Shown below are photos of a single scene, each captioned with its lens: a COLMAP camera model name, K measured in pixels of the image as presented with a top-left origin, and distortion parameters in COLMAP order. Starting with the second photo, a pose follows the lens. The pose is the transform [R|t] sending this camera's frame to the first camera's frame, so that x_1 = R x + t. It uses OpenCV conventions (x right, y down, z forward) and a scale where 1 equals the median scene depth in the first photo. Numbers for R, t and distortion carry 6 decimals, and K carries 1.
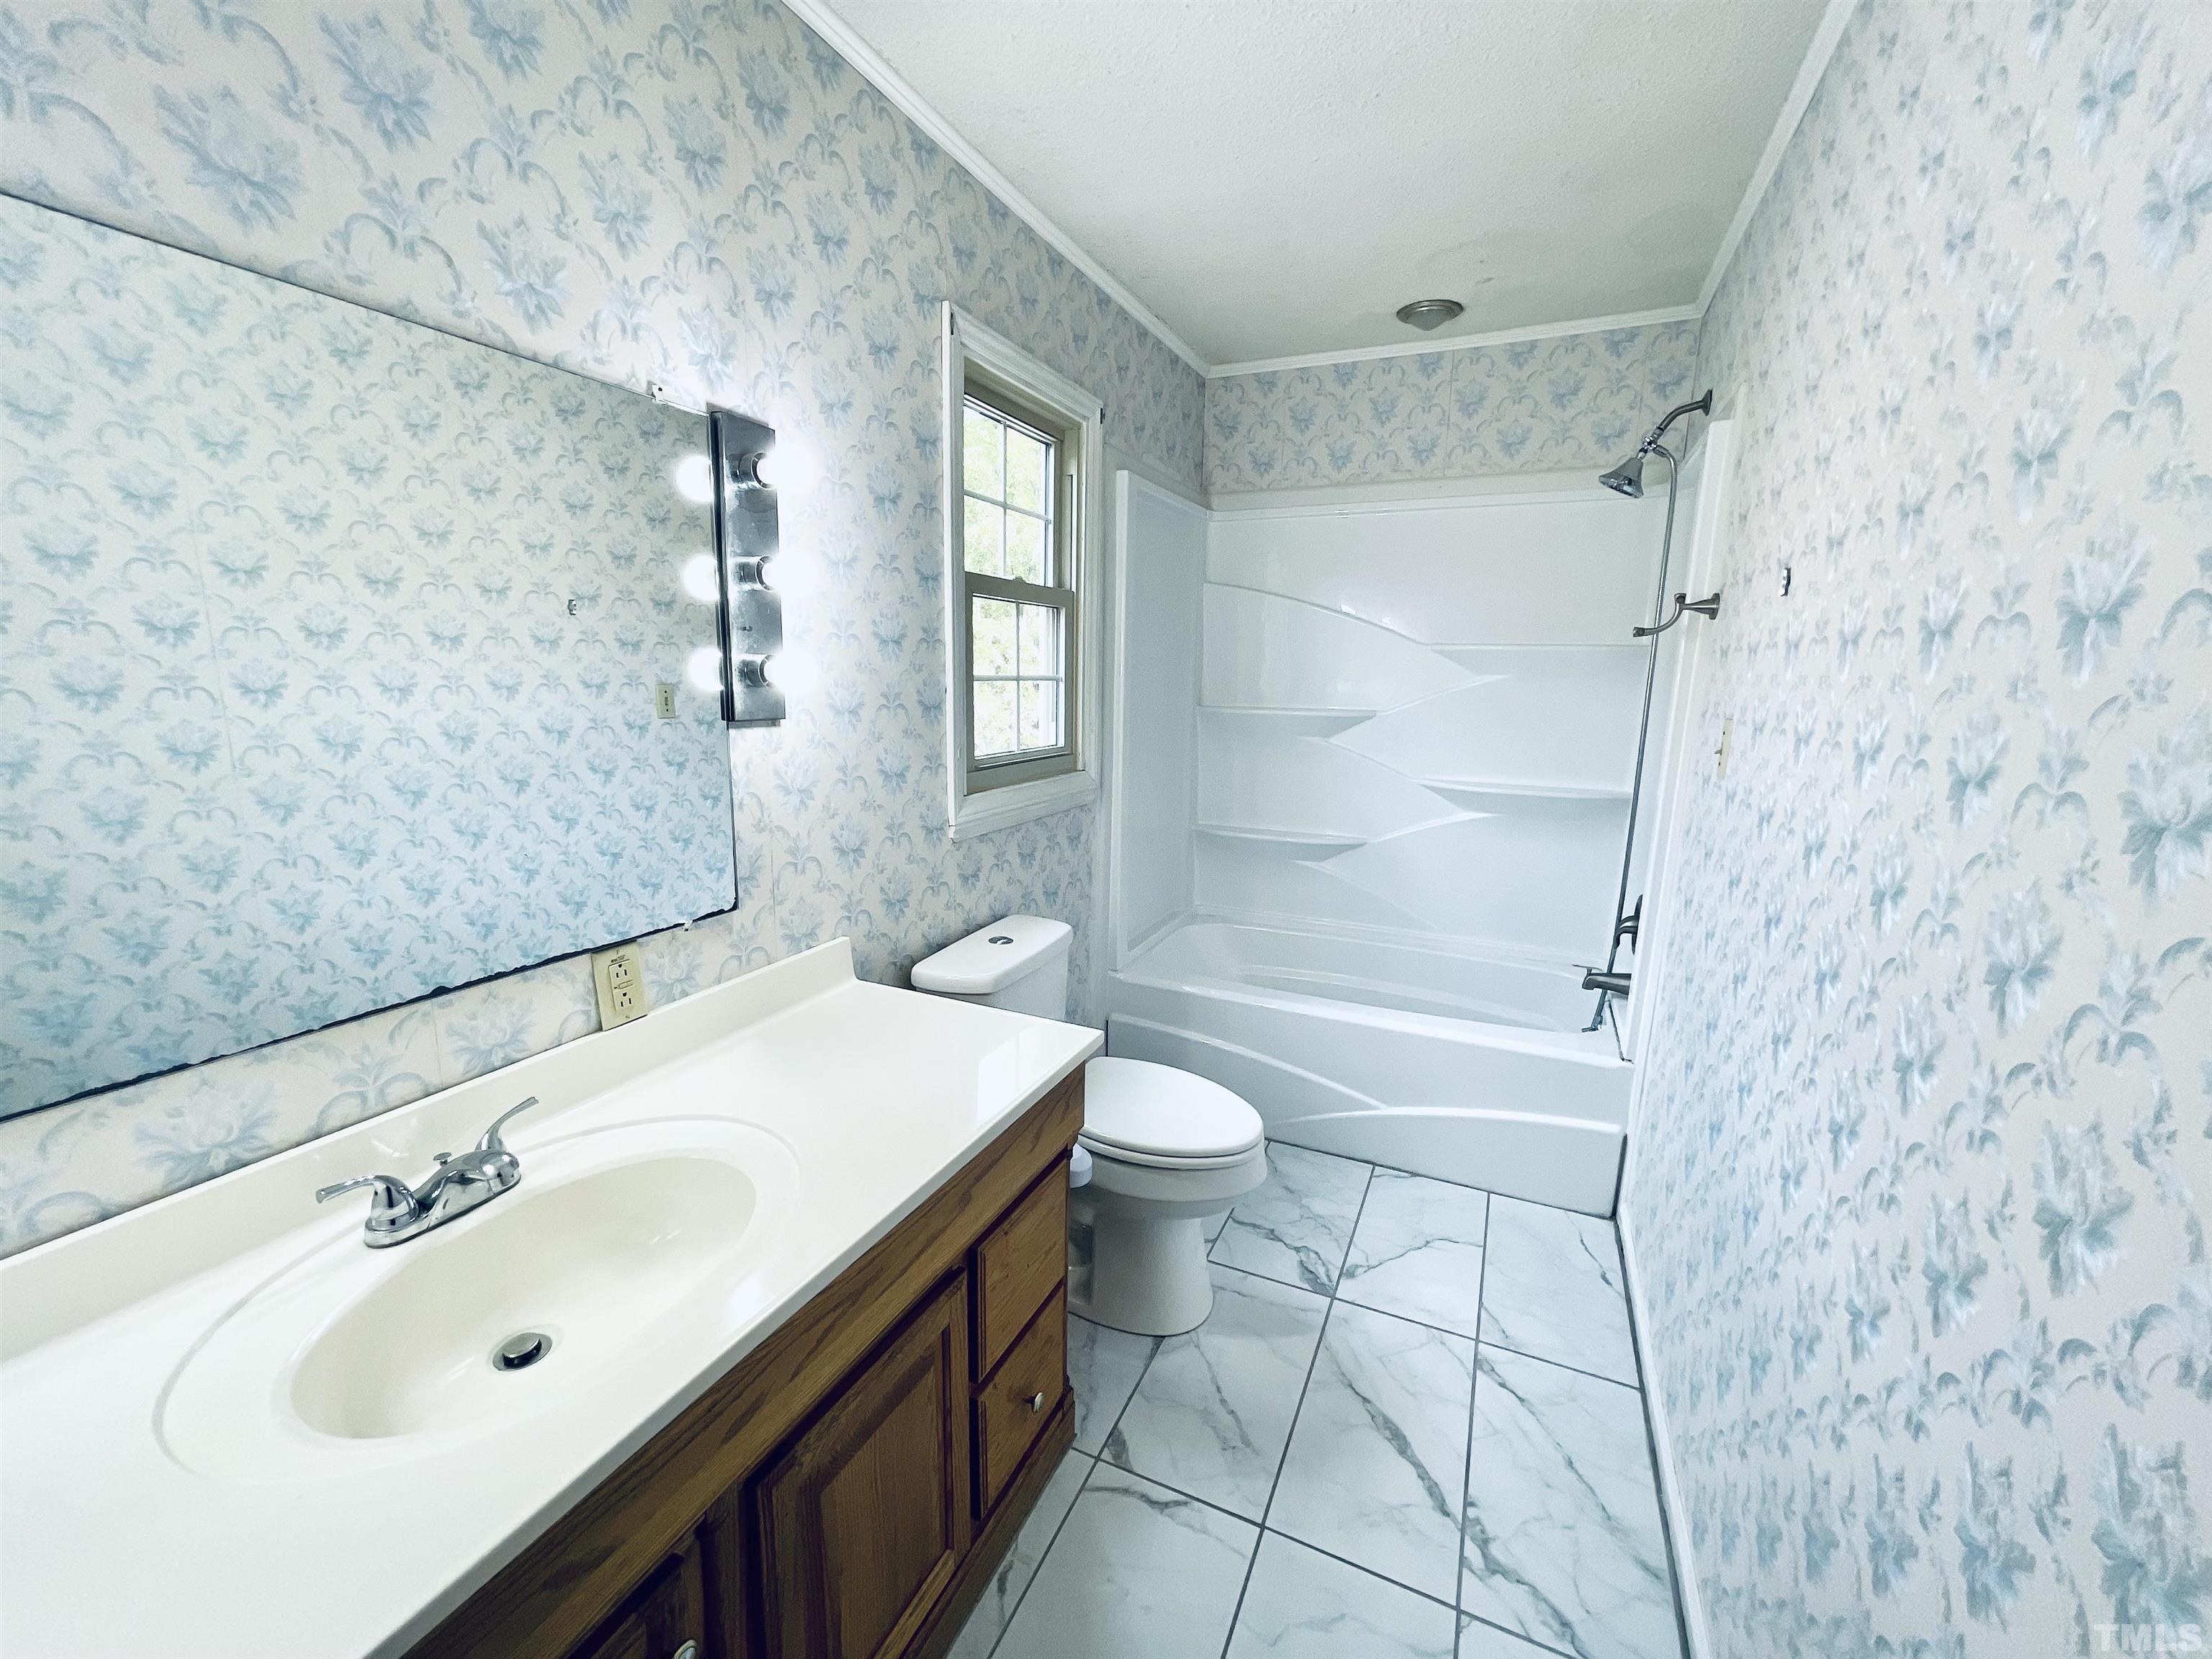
lens RADIAL K [[883.7, 0, 1102.4], [0, 883.7, 835.1], [0, 0, 1]] dist [0.014606, -0.013406]
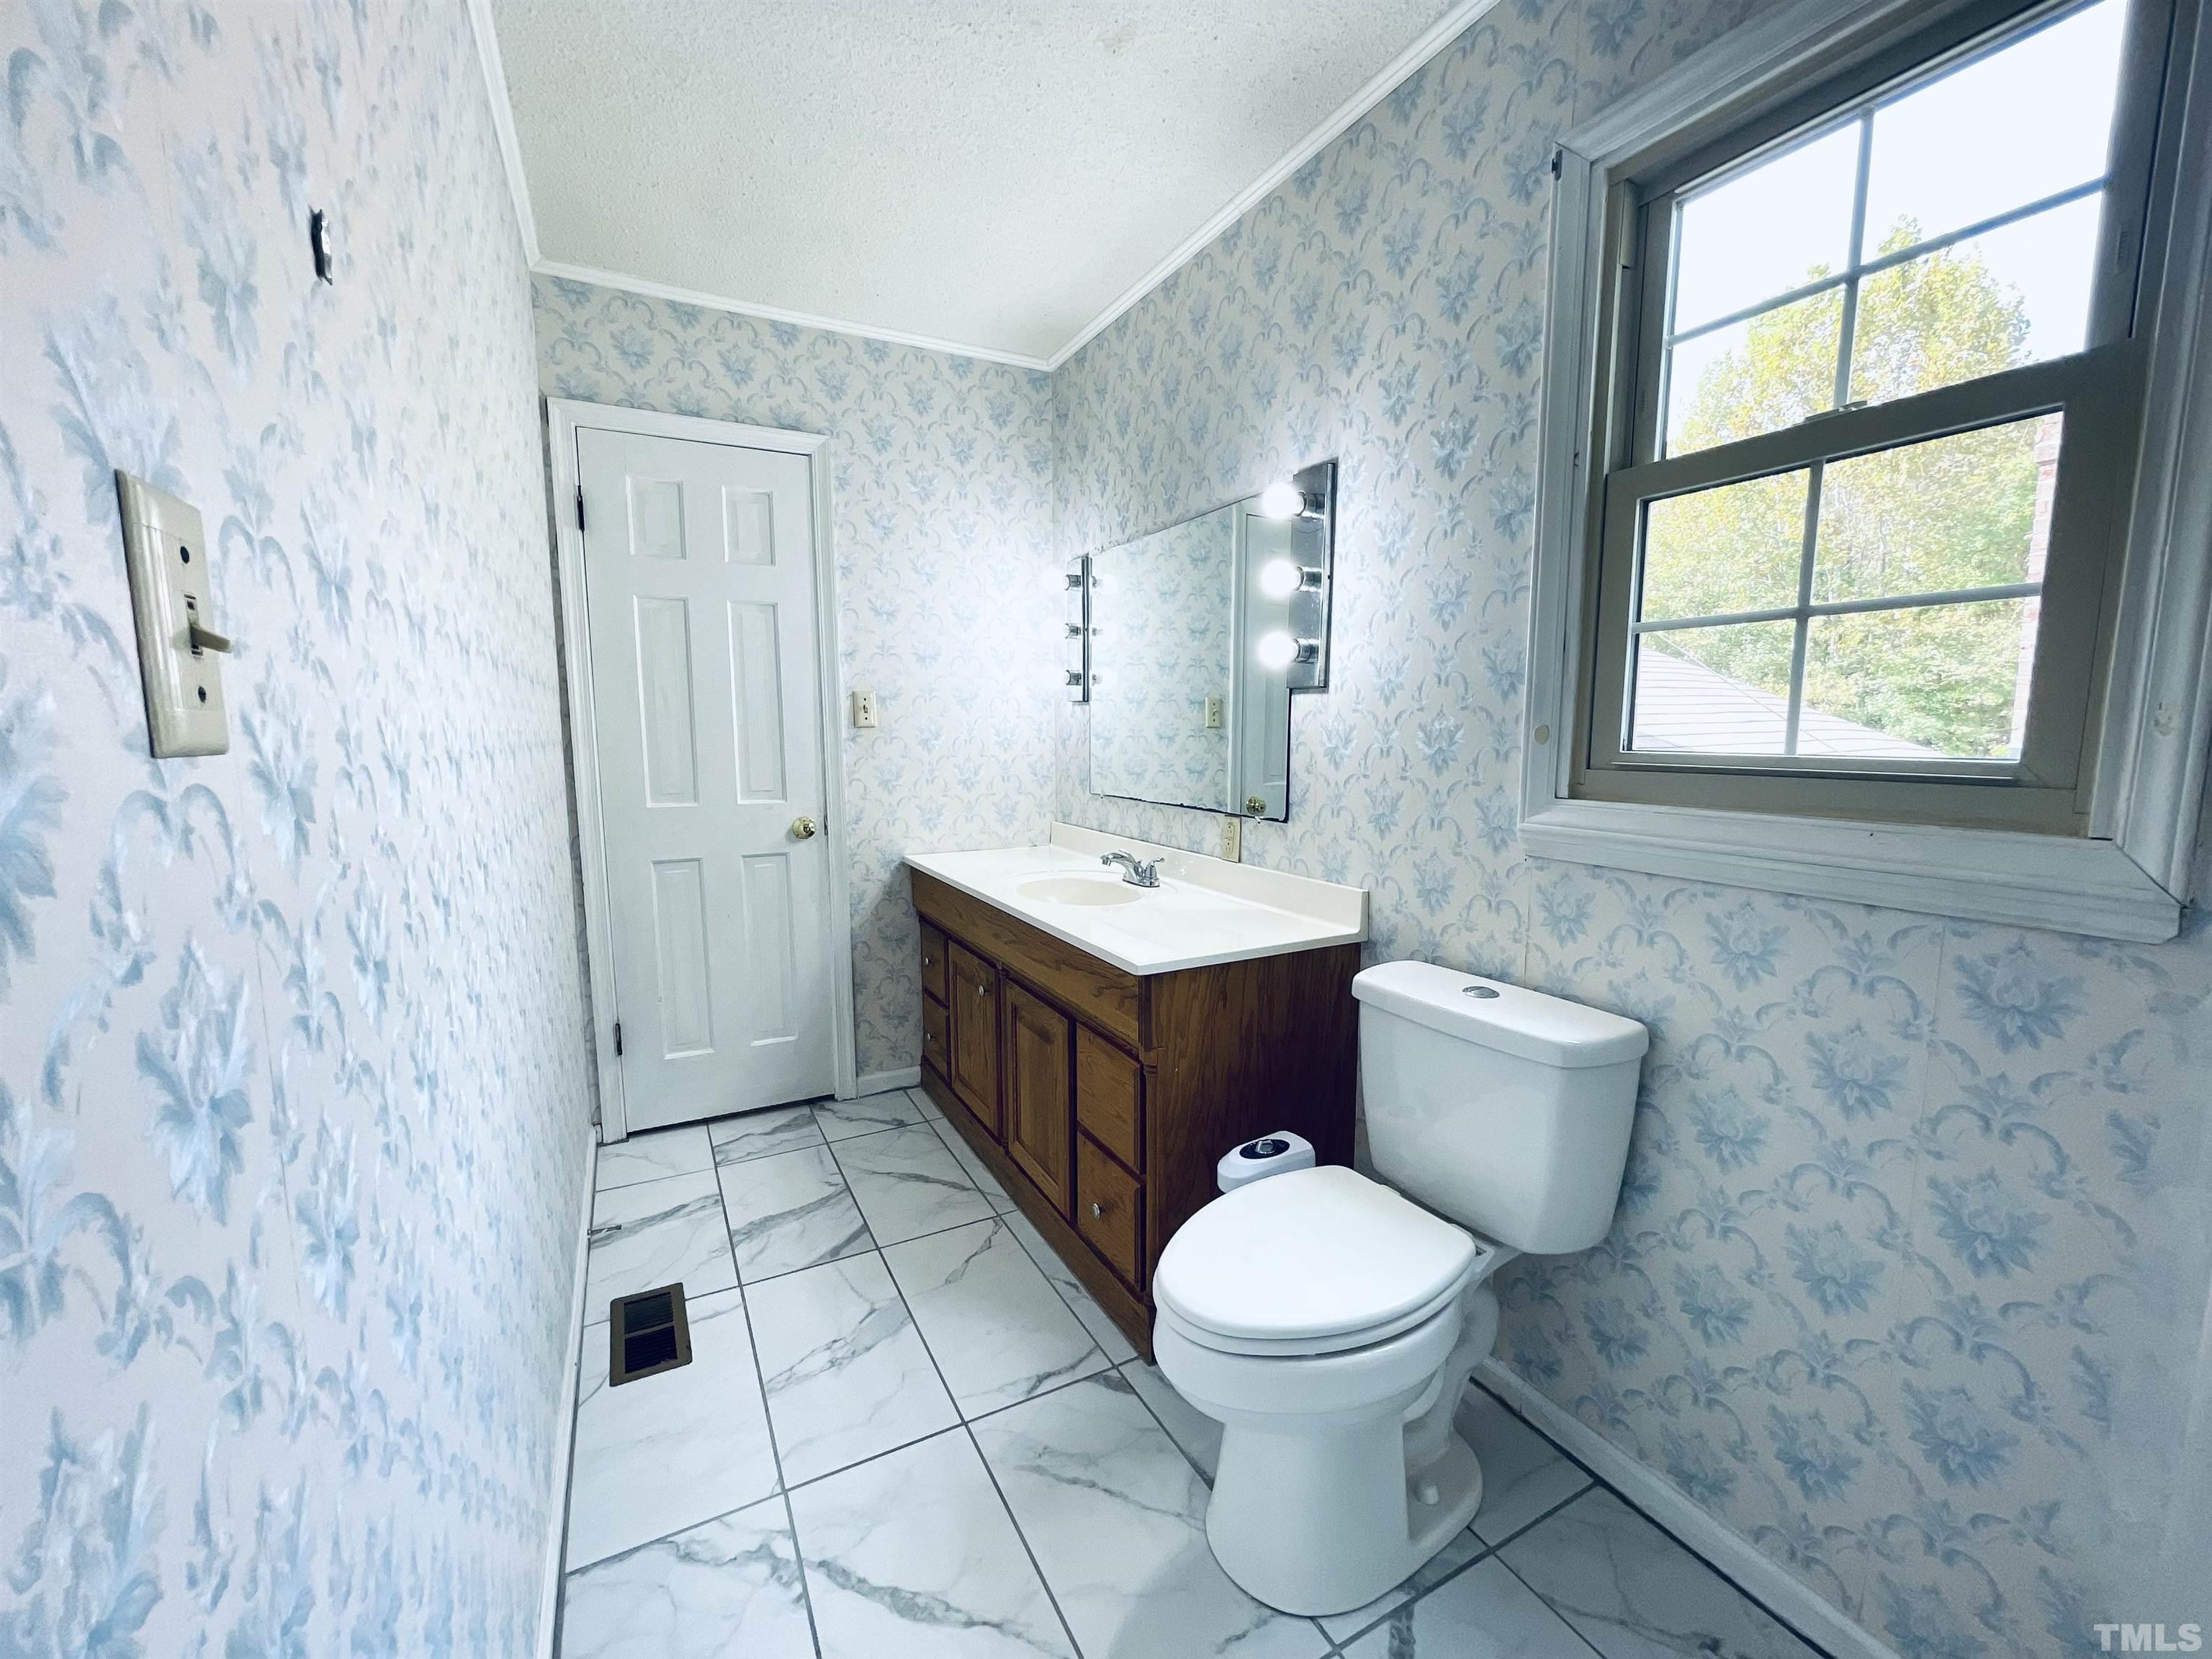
lens RADIAL K [[895.8, 0, 1104.7], [0, 895.8, 821.5], [0, 0, 1]] dist [0.000198, 0.000065]
pose [[-0.599075, 0.072967, -0.797361, 0.857383], [-0.151973, 0.967375, 0.202705, -0.156320], [0.786138, 0.242613, -0.568441, 1.520495]]
